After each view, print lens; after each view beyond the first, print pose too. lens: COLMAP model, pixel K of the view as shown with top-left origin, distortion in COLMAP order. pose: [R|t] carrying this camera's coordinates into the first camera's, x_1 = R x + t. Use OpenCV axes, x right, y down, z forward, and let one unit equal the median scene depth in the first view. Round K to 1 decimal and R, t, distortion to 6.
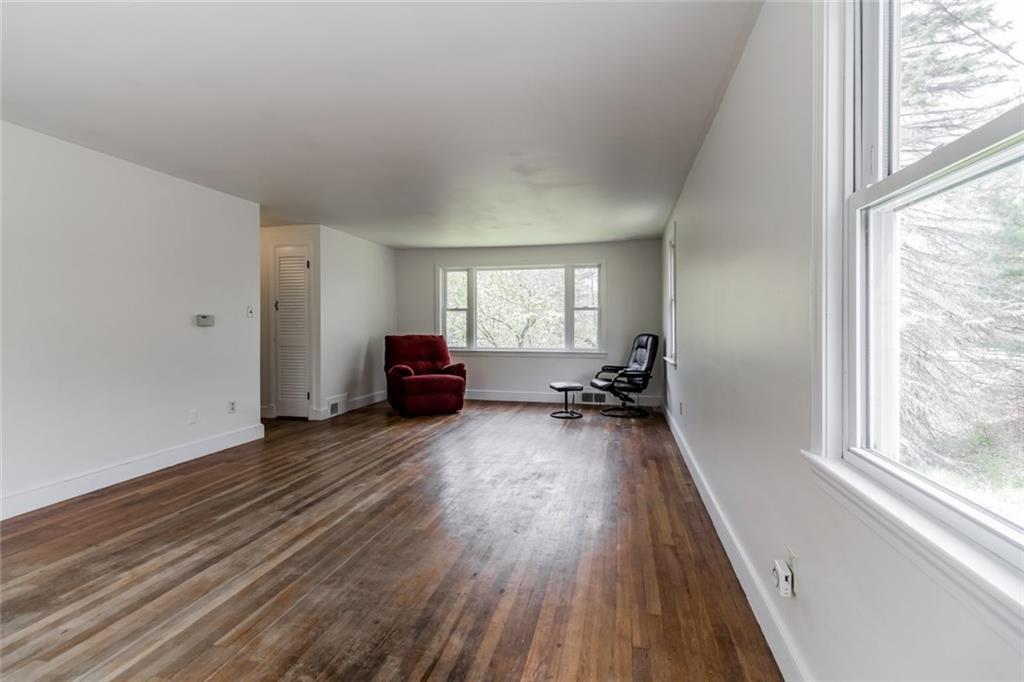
lens RADIAL K [[482.2, 0, 504.3], [0, 482.2, 325.5], [0, 0, 1]] dist [0.000755, -0.000081]
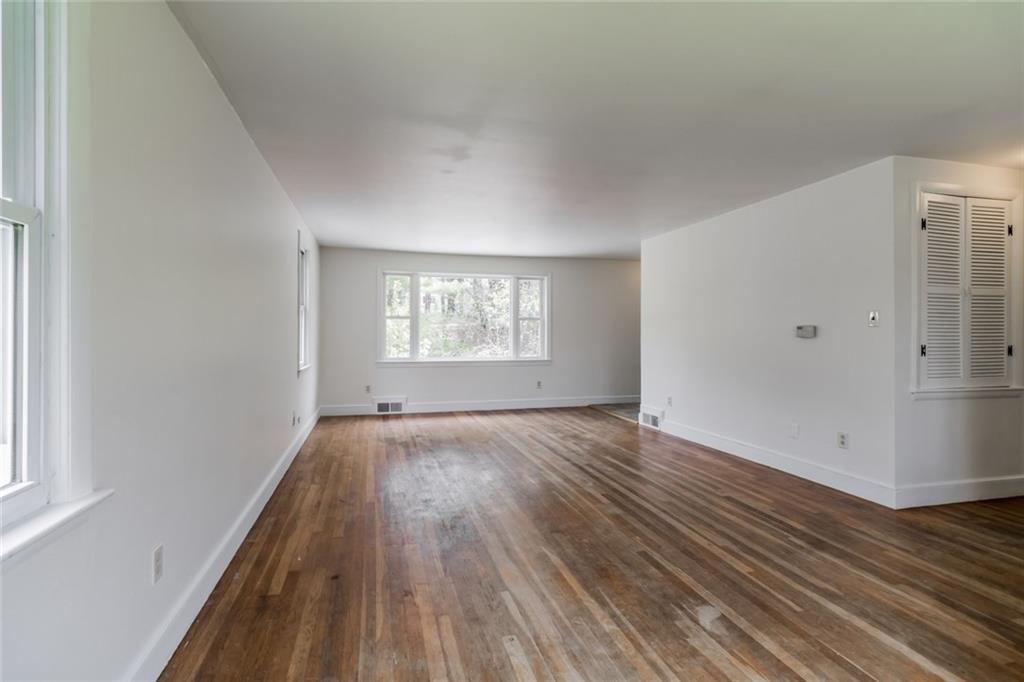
lens RADIAL K [[482.2, 0, 504.3], [0, 482.2, 325.5], [0, 0, 1]] dist [0.000755, -0.000081]
pose [[-0.873392, -0.006547, -0.486975, 0.394506], [-0.003067, 0.999964, -0.007943, -0.015742], [0.487009, -0.005444, -0.873380, 1.823830]]
